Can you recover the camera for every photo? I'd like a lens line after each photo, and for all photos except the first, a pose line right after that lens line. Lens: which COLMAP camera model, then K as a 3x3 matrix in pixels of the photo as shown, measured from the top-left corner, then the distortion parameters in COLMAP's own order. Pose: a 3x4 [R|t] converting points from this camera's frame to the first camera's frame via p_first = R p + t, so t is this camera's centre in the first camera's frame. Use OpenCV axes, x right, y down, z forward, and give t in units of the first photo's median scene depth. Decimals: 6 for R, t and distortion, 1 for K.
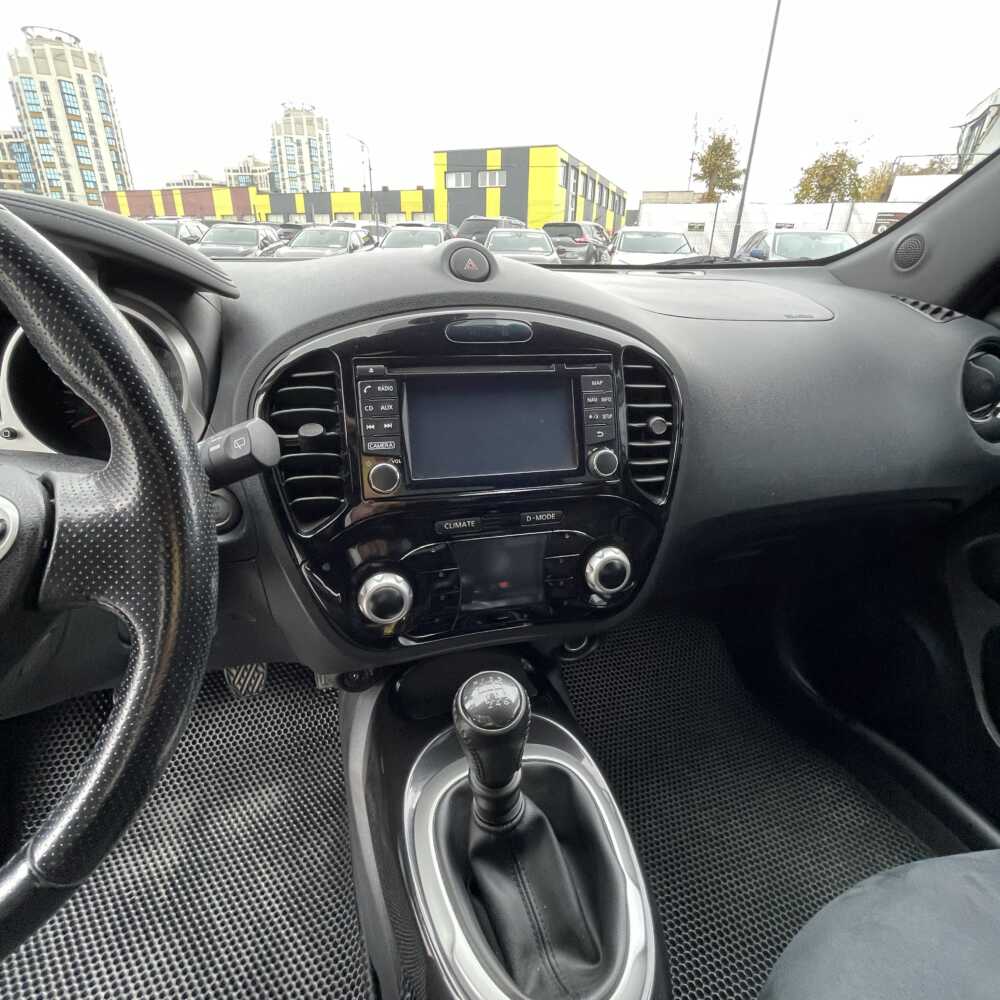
lens RADIAL K [[538.2, 0, 500.0], [0, 538.2, 500.0], [0, 0, 1]] dist [-0.000564, -0.001059]
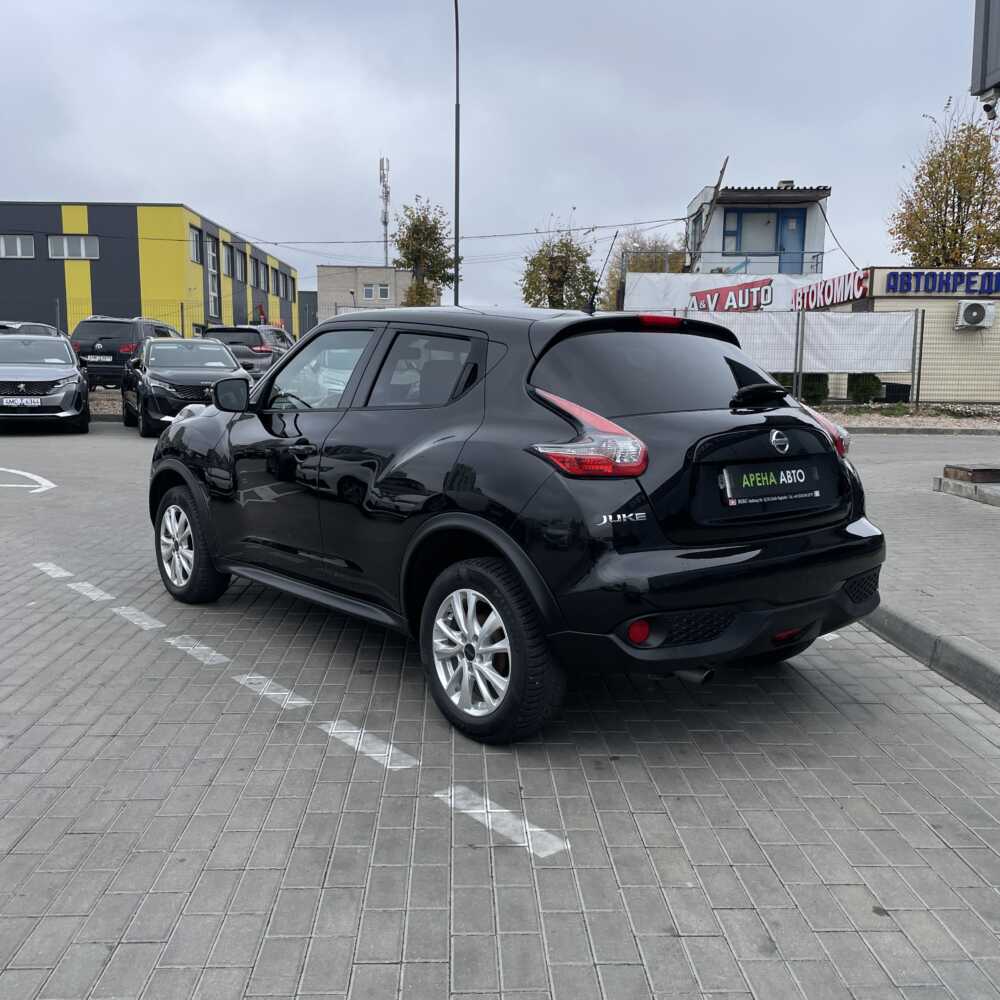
lens RADIAL K [[1003.2, 0, 500.0], [0, 1003.2, 500.0], [0, 0, 1]] dist [0.102251, -0.134770]
pose [[0.918941, -0.066679, 0.388717, -0.037517], [0.173508, 0.953451, -0.246629, 0.042077], [-0.354178, 0.294083, 0.887735, -0.106450]]
